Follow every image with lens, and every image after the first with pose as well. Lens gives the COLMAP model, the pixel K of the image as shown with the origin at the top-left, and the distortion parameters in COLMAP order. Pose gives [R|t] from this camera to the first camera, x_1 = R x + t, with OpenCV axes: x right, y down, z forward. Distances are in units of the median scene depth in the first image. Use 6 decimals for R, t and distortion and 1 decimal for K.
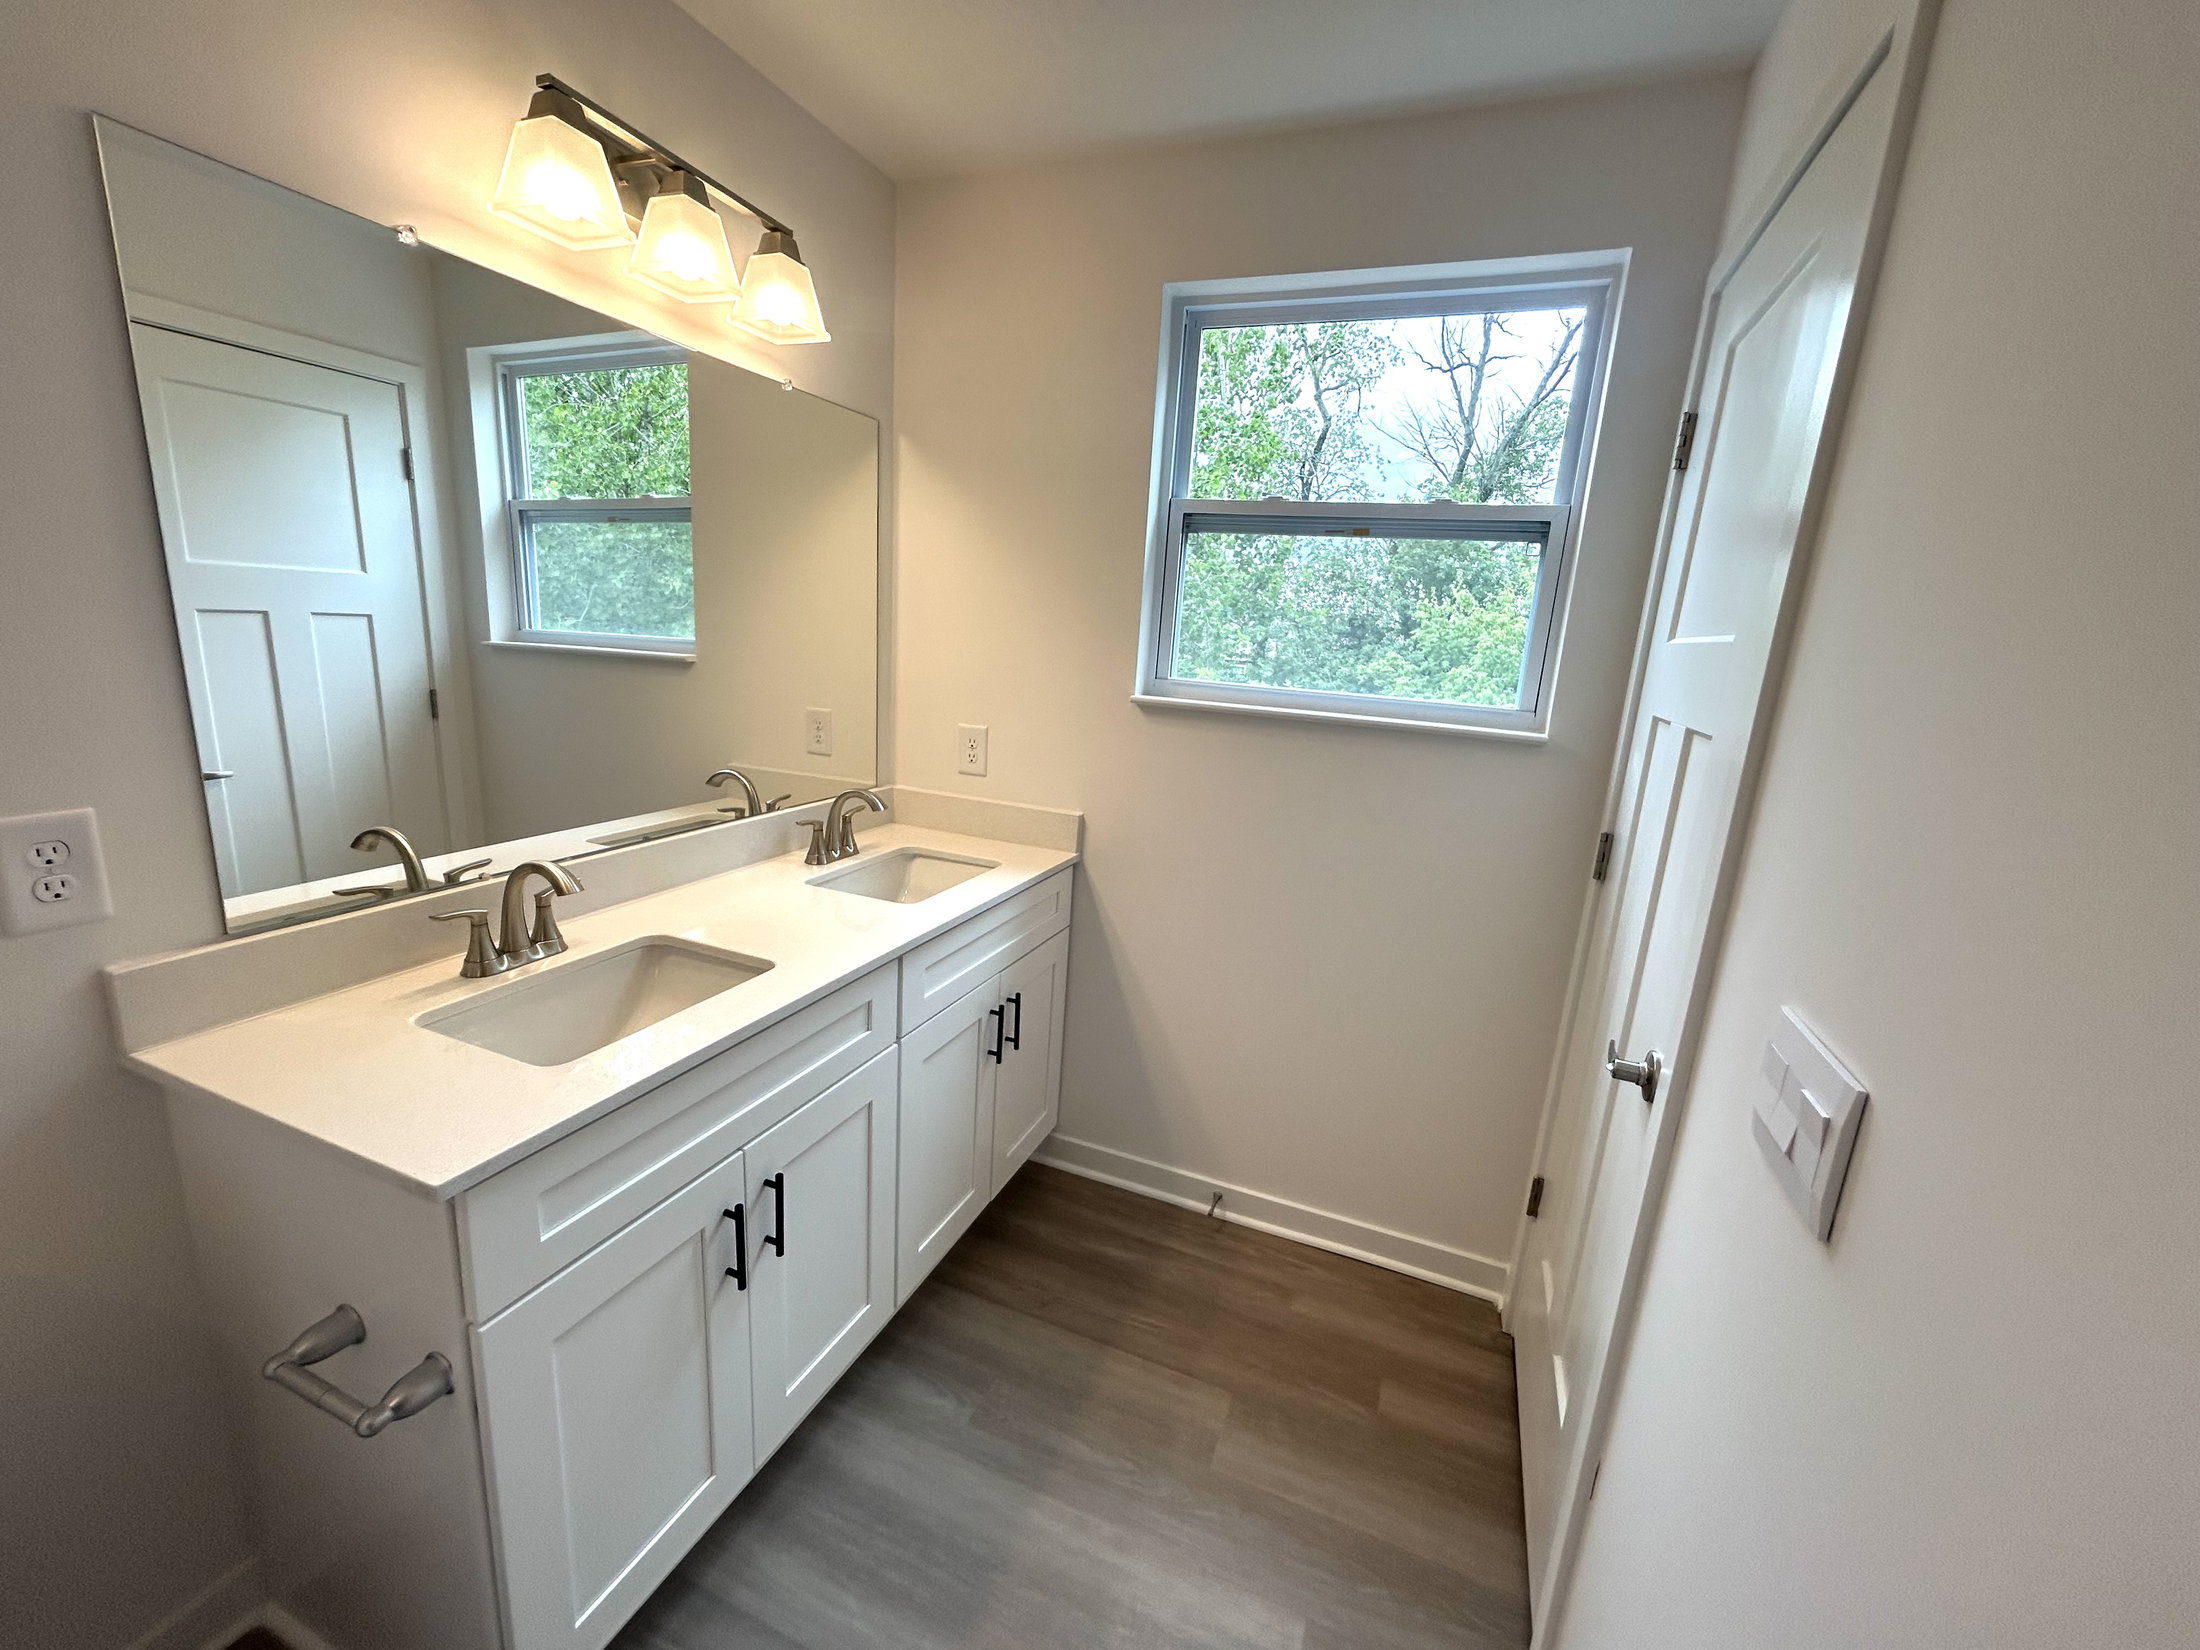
lens RADIAL K [[889.4, 0, 1100.0], [0, 889.4, 825.0], [0, 0, 1]] dist [0.000101, 0.000140]
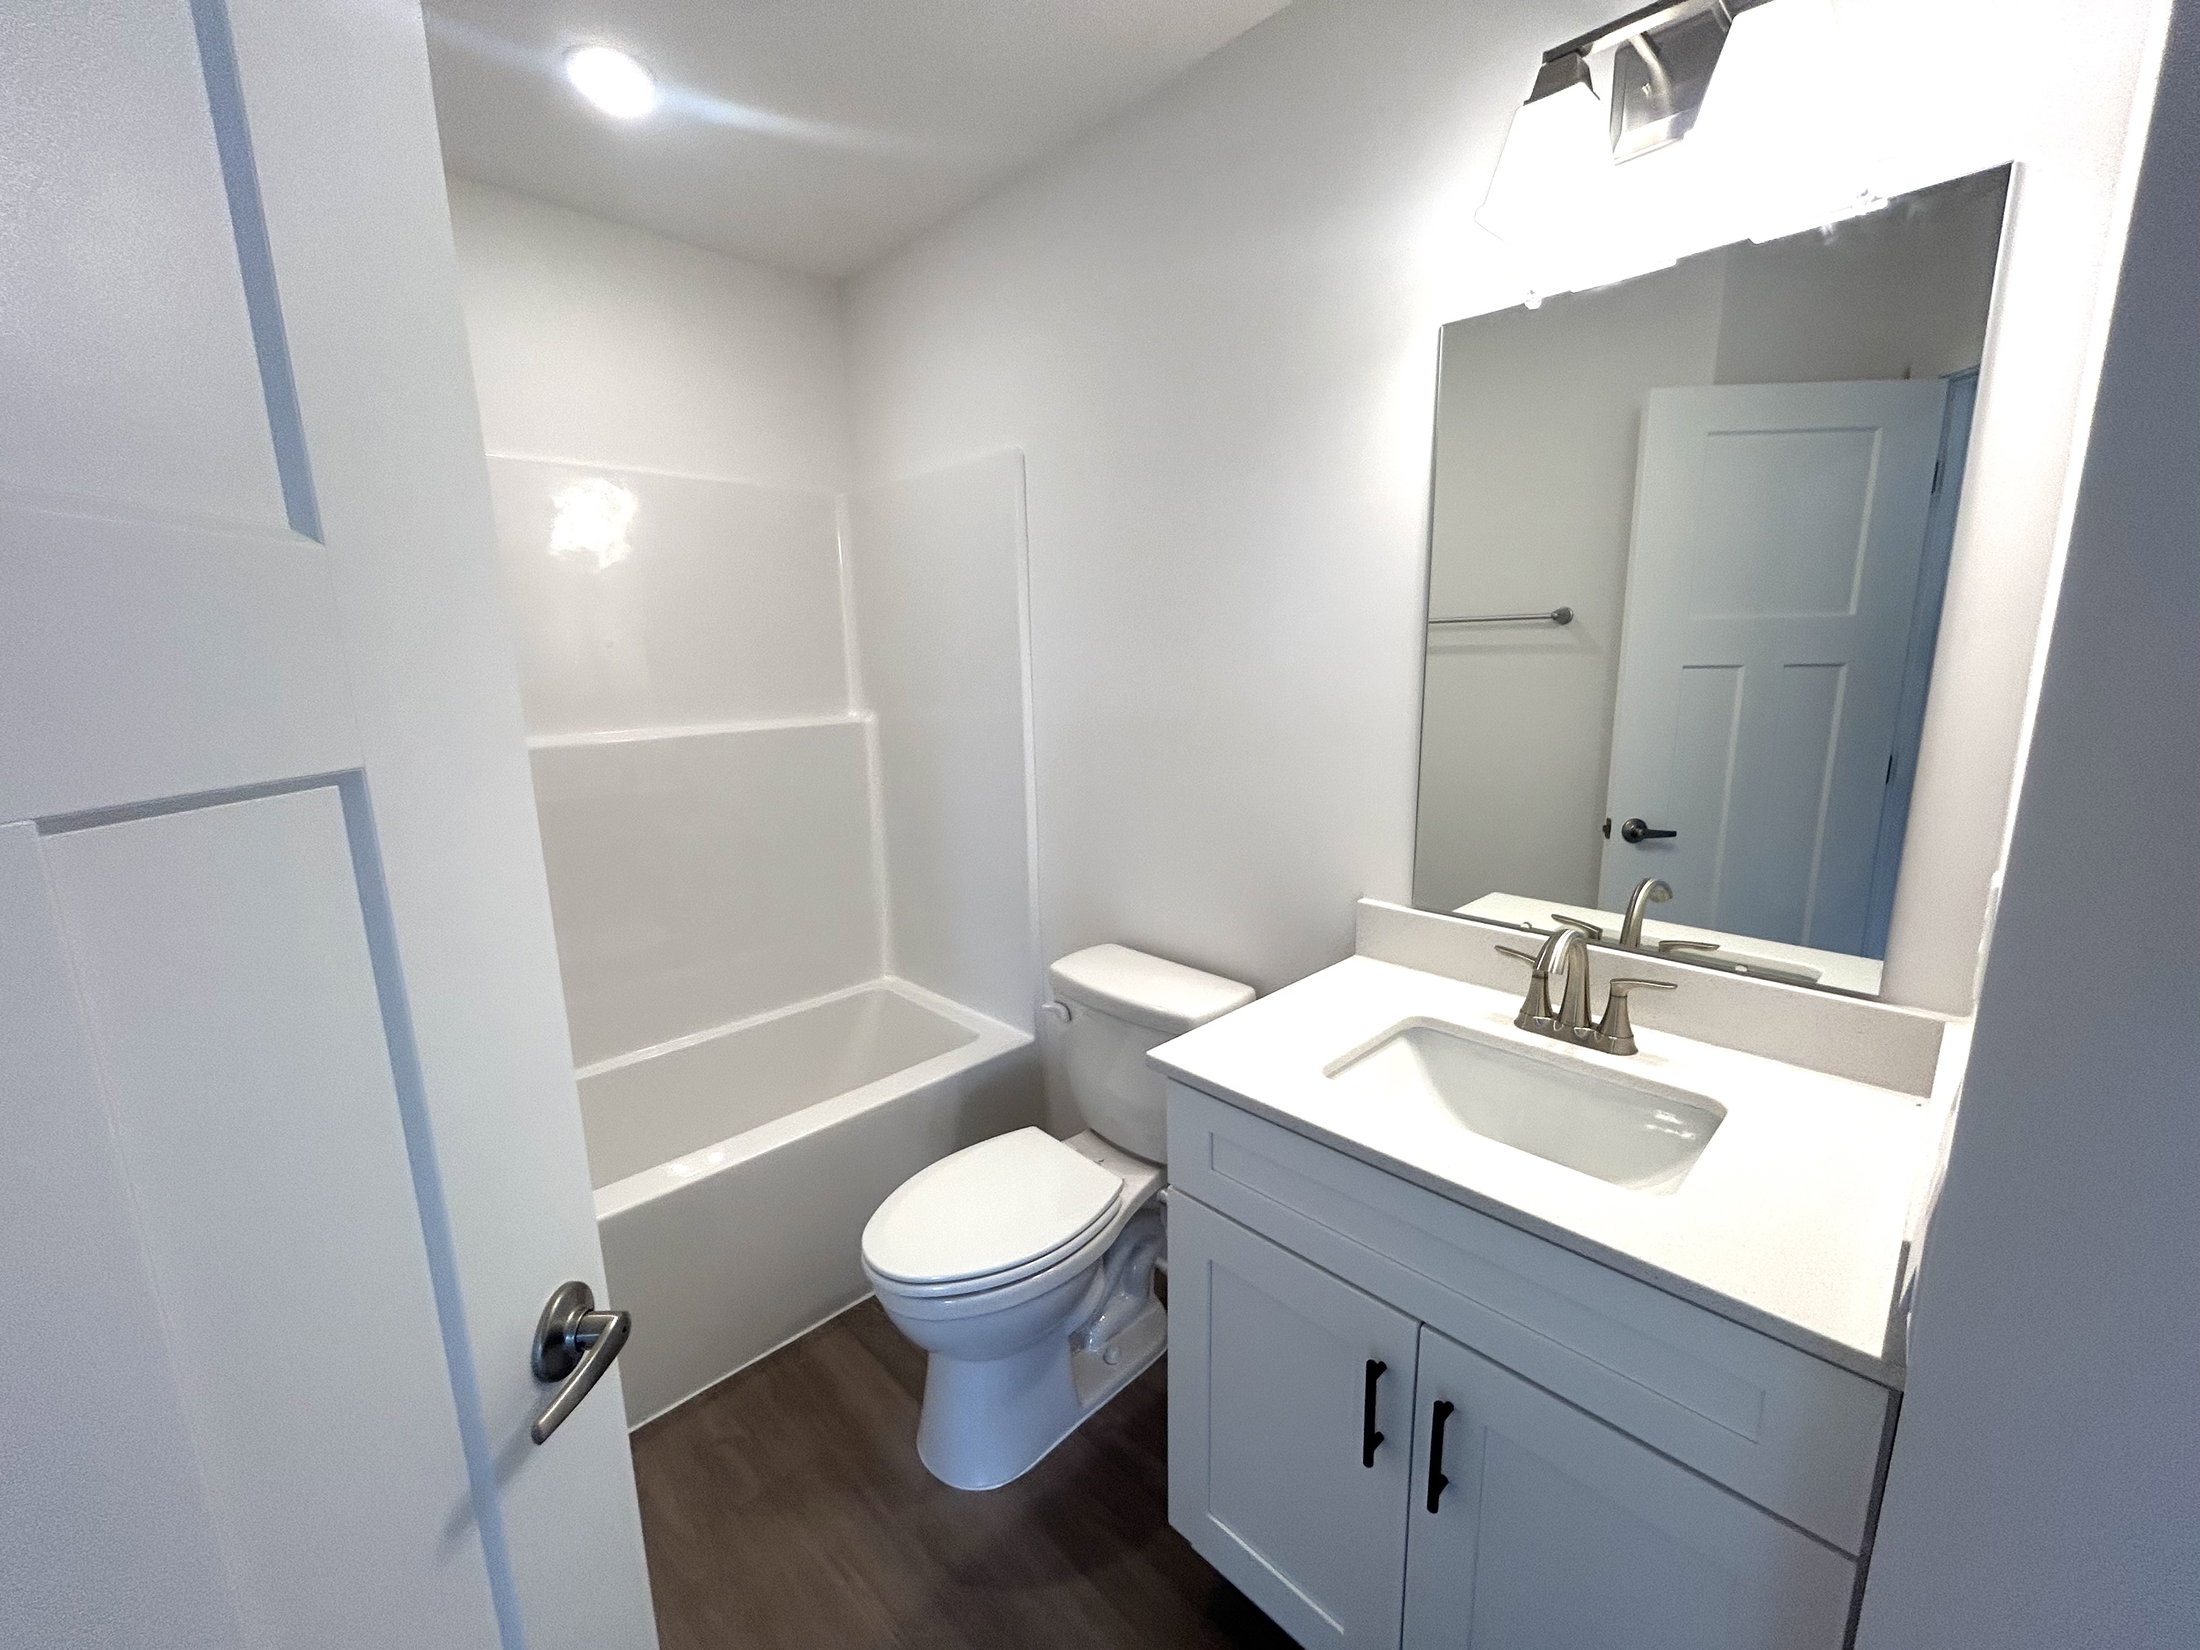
lens RADIAL K [[889.4, 0, 1100.0], [0, 889.4, 825.0], [0, 0, 1]] dist [0.000101, 0.000140]
pose [[-0.396380, 0.131883, -0.908565, 0.321099], [-0.212251, 0.949655, 0.230446, -0.153998], [0.893215, 0.284188, -0.348432, 0.814645]]
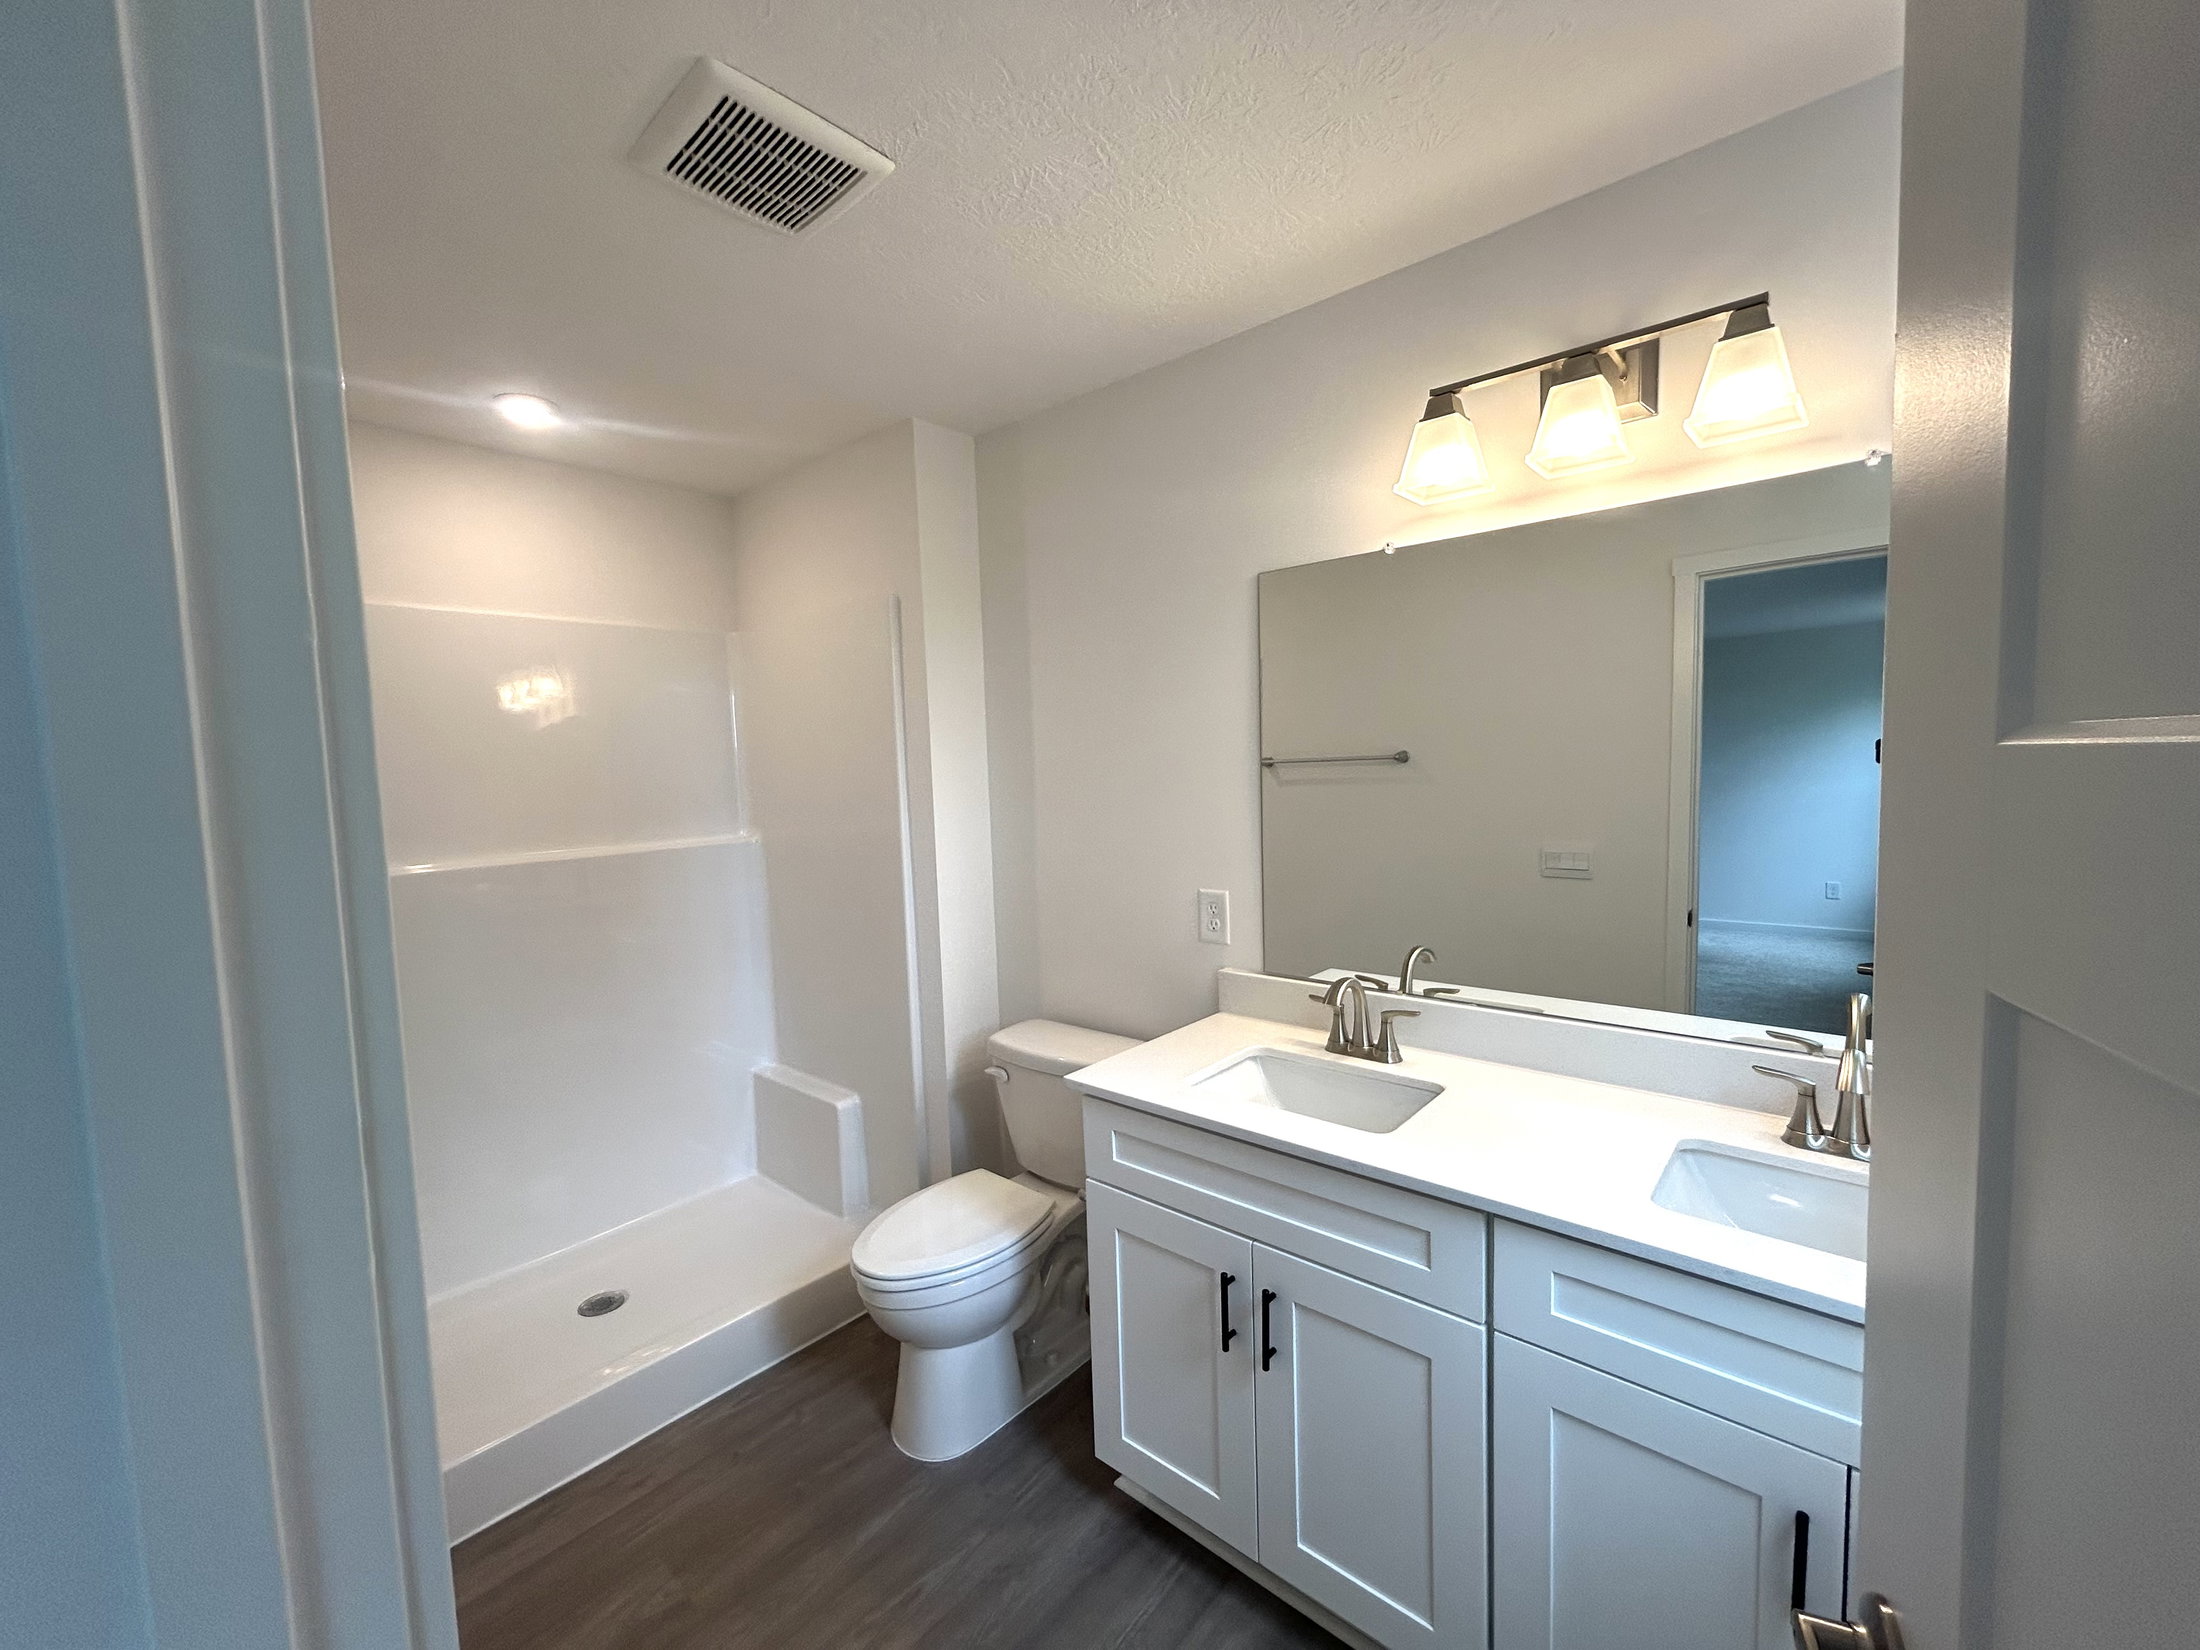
lens RADIAL K [[889.4, 0, 1100.0], [0, 889.4, 825.0], [0, 0, 1]] dist [0.000101, 0.000140]
pose [[-0.321312, 0.010450, -0.946916, 0.691446], [-0.197449, 0.977222, 0.077783, -0.199179], [0.926160, 0.211960, -0.311930, 0.967986]]
